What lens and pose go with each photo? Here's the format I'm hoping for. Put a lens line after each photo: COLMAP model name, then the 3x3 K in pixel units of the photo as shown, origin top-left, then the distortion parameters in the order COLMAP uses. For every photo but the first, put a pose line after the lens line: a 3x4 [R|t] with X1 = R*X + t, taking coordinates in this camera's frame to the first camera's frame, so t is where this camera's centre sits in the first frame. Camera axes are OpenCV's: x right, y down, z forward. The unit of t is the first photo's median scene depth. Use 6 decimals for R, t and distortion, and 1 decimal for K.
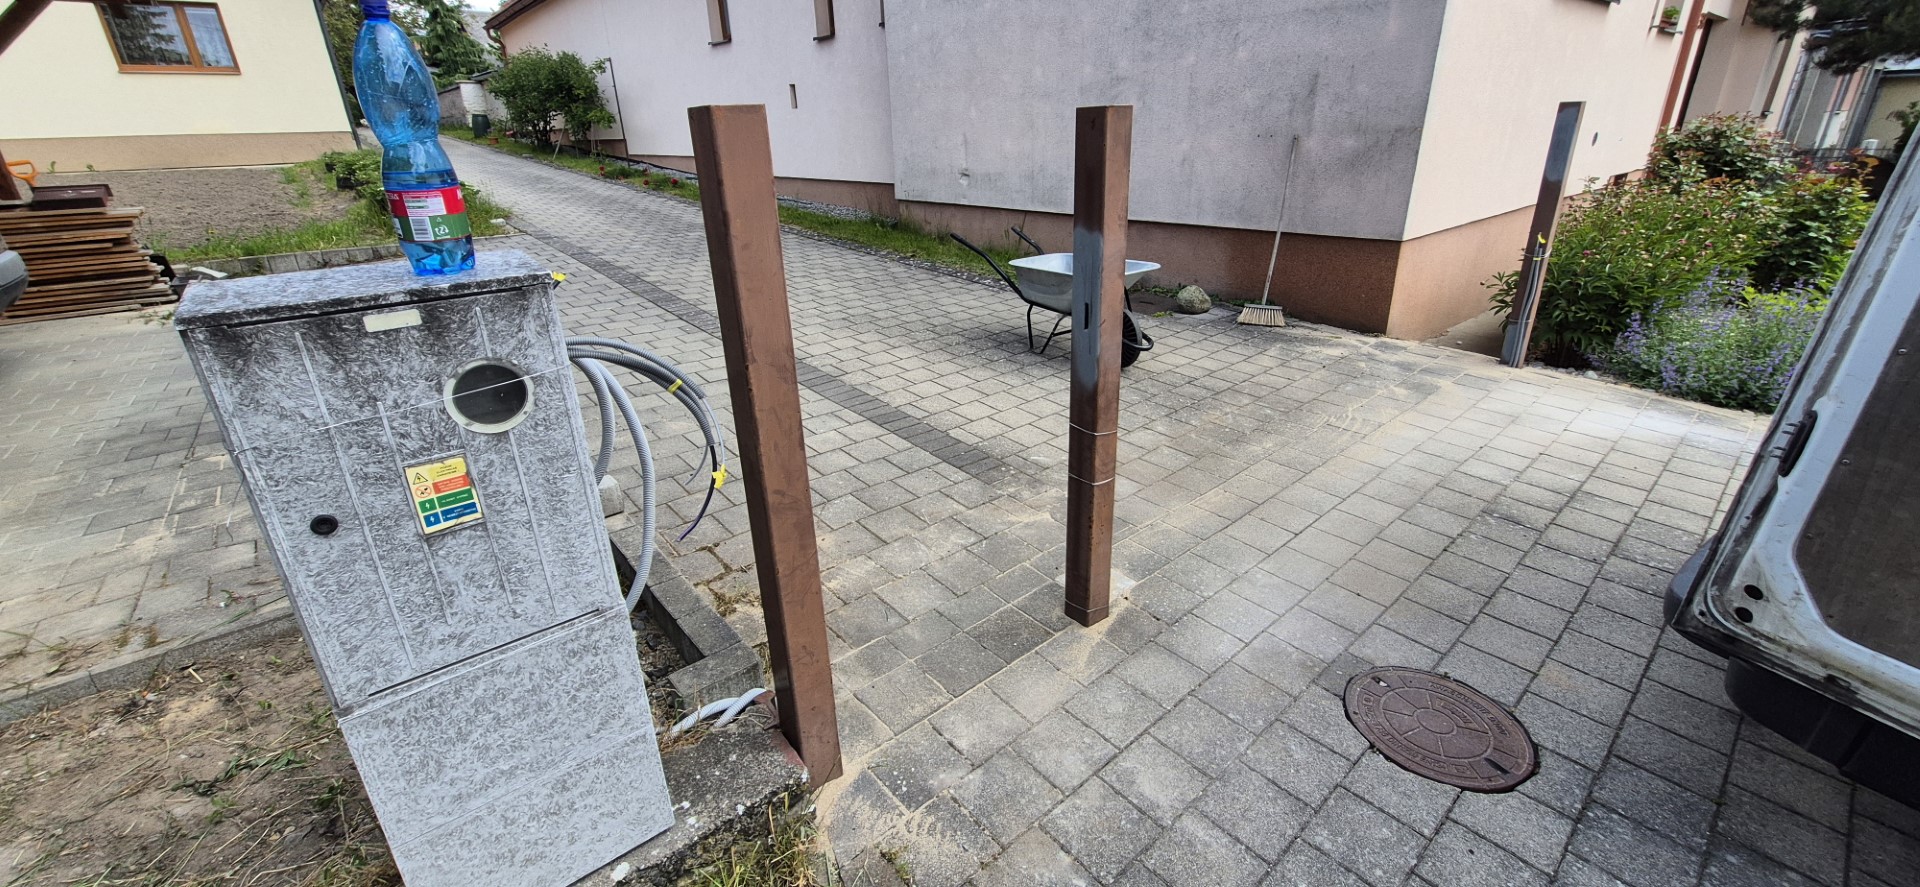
lens RADIAL K [[781.9, 0, 960.0], [0, 781.9, 443.5], [0, 0, 1]] dist [-0.000121, -0.000061]
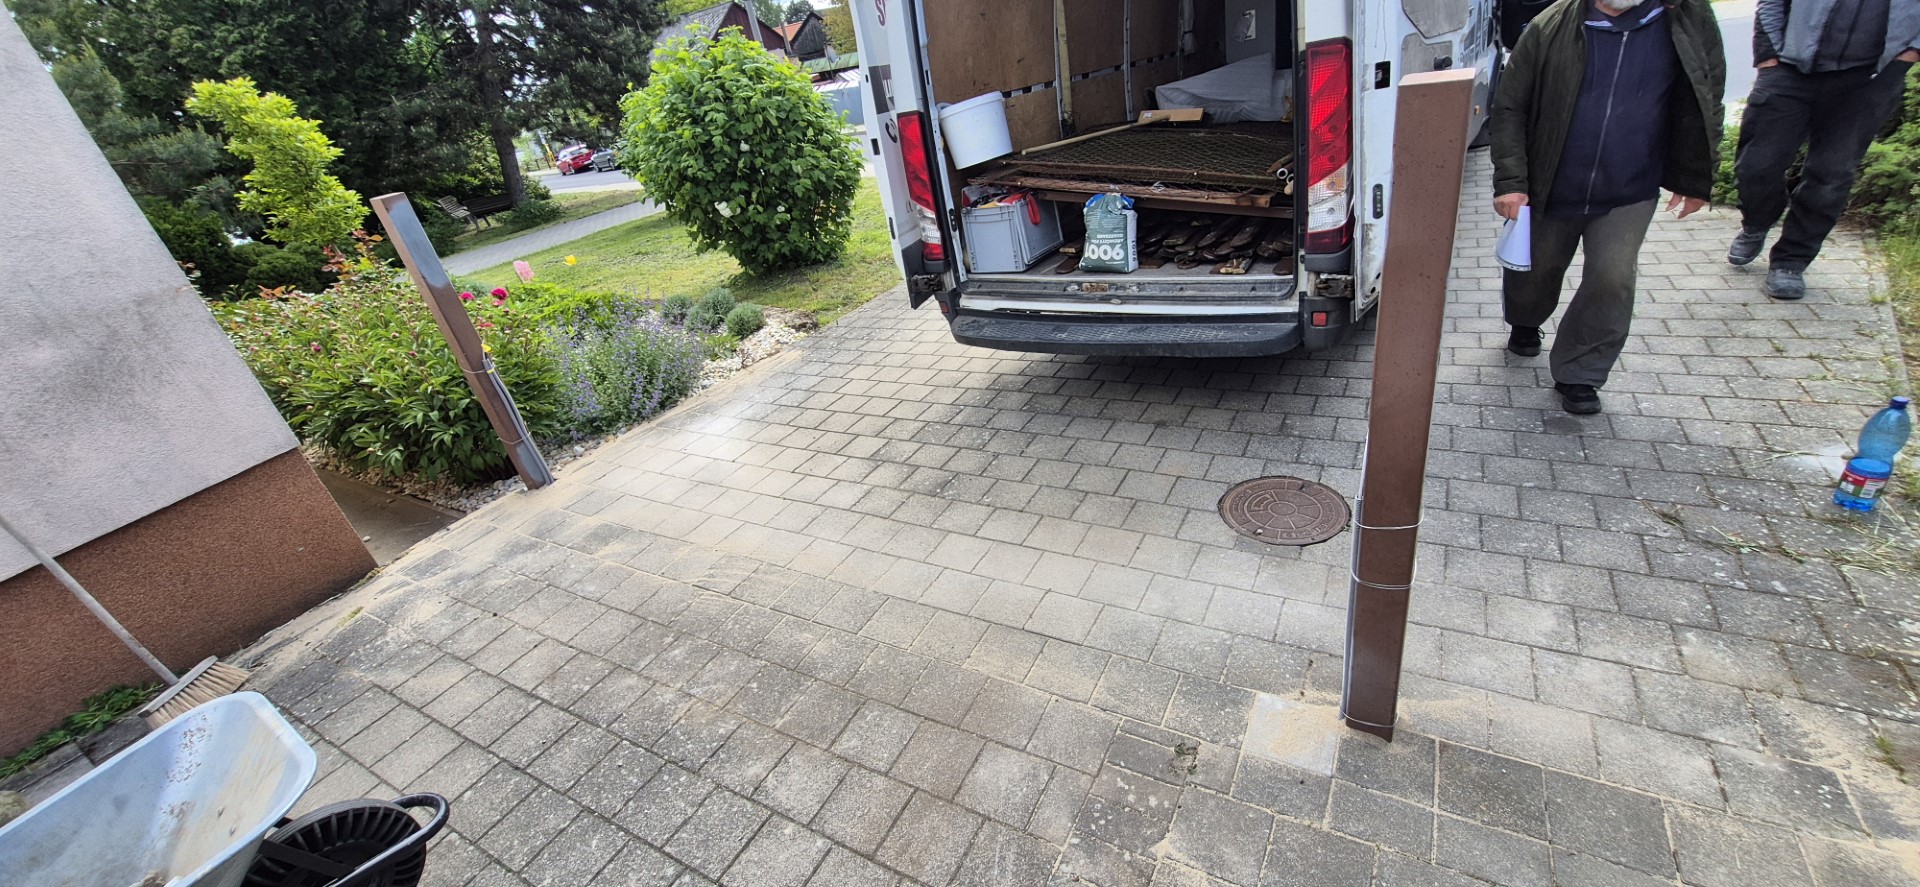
lens RADIAL K [[741.9, 0, 960.0], [0, 741.9, 443.5], [0, 0, 1]] dist [-0.000396, -0.000362]
pose [[-0.335478, -0.387810, 0.858521, -0.181360], [0.513931, 0.688429, 0.511802, -0.443256], [-0.789512, 0.612919, -0.031645, 0.910126]]
